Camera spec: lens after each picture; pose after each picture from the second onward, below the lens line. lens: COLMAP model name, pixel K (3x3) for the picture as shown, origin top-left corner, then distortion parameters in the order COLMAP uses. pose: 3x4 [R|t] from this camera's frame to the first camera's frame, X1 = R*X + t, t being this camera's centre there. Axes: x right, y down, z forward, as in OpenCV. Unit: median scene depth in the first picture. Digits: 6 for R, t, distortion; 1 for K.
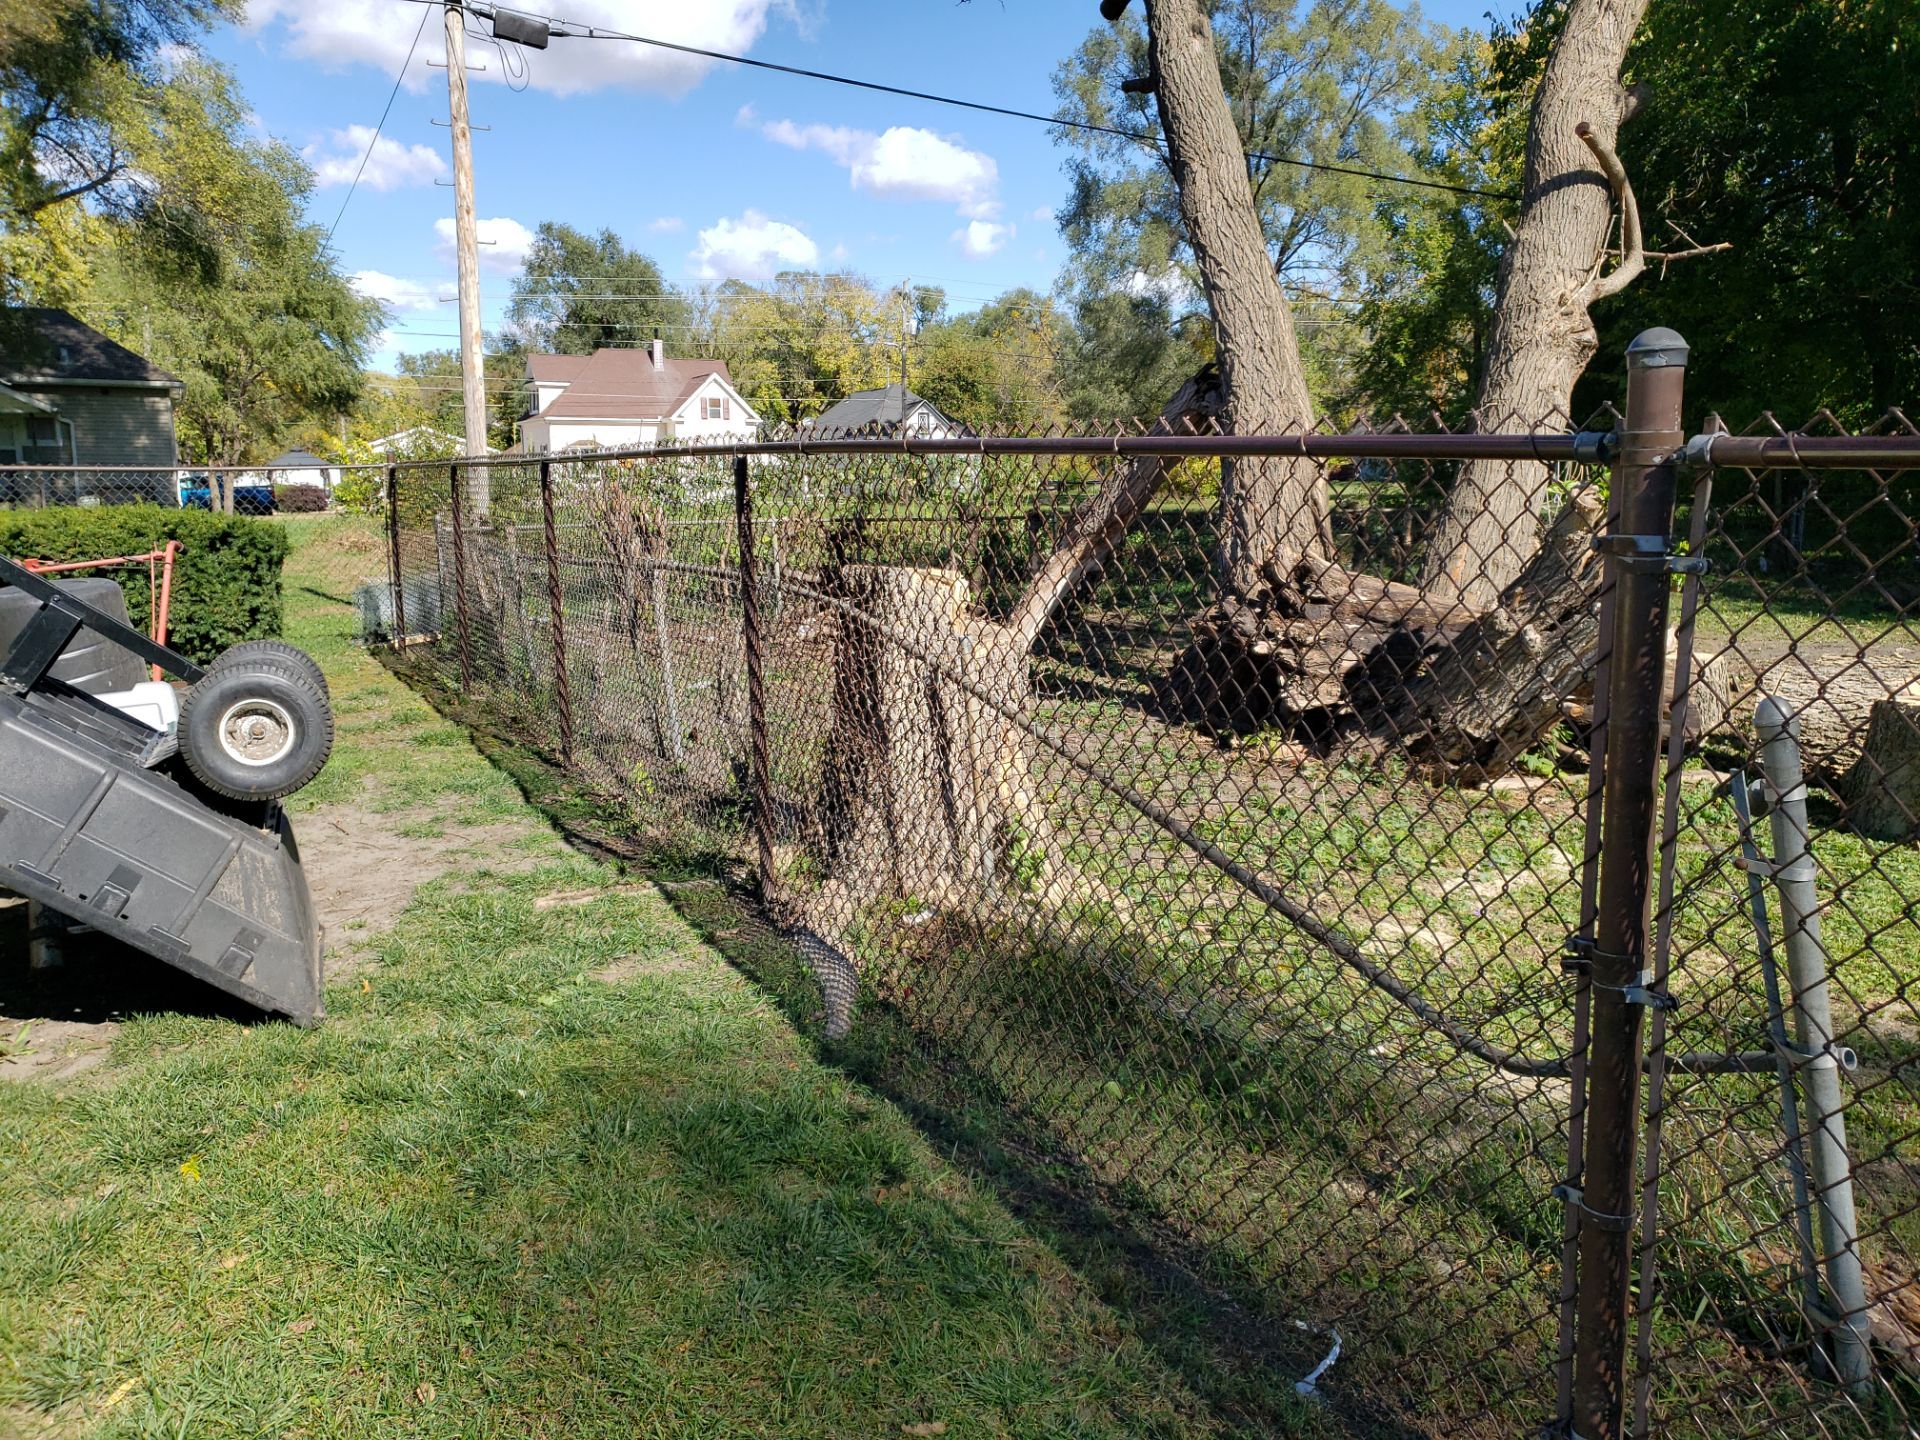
lens RADIAL K [[1569.8, 0, 960.0], [0, 1569.8, 720.0], [0, 0, 1]] dist [0.016134, 0.022702]
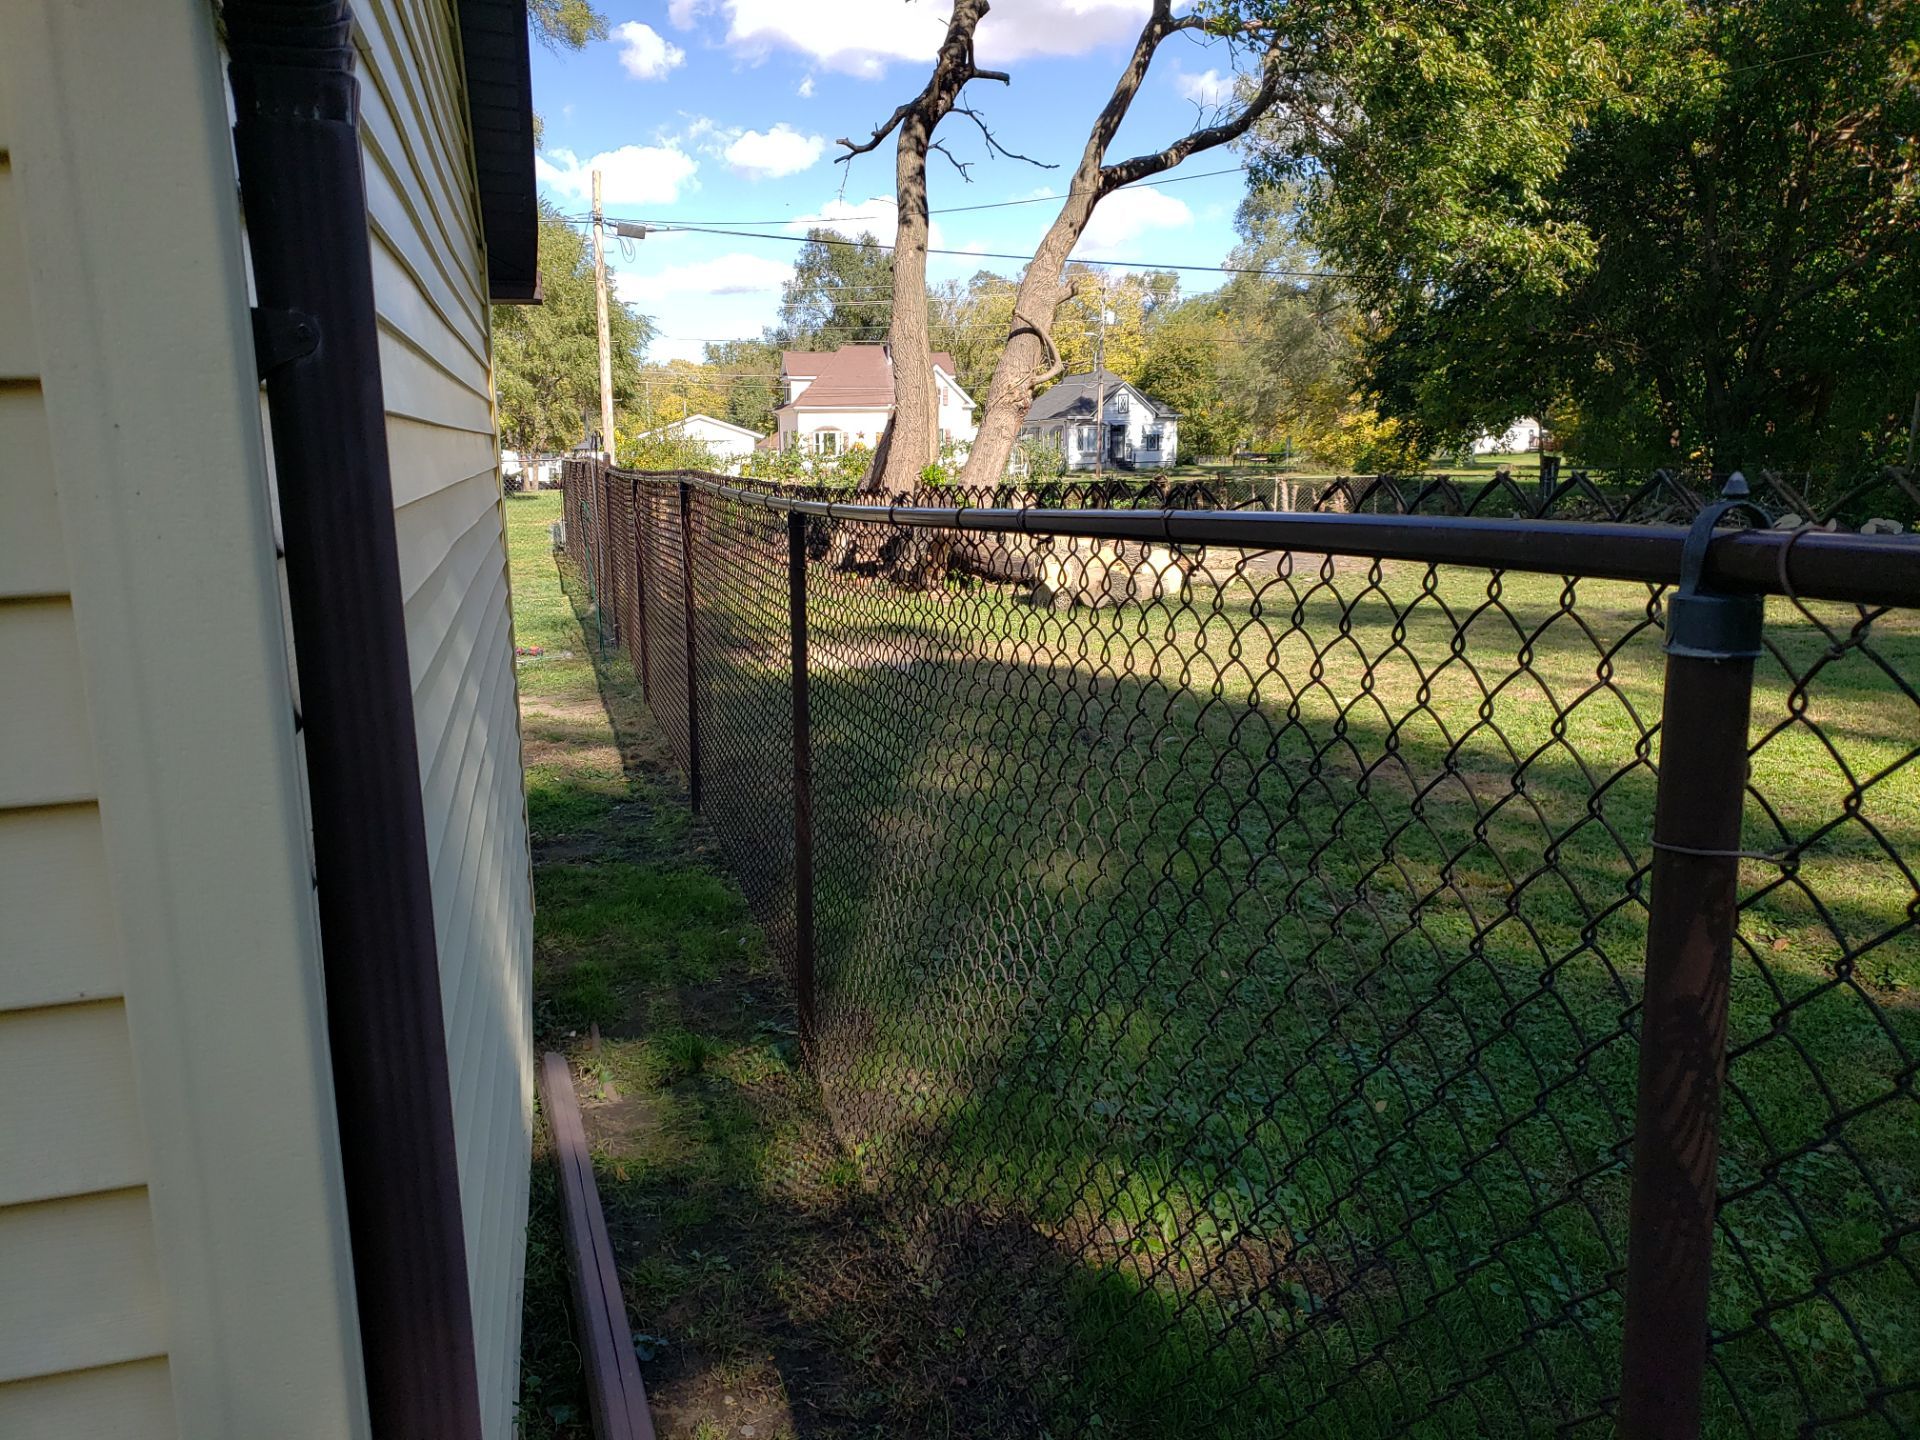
lens RADIAL K [[1569.8, 0, 960.0], [0, 1569.8, 720.0], [0, 0, 1]] dist [0.016134, 0.022702]
pose [[0.982751, 0.013348, -0.184450, 0.053536], [-0.010213, 0.999787, 0.017937, 0.012750], [0.184650, -0.015743, 0.982678, -0.091369]]
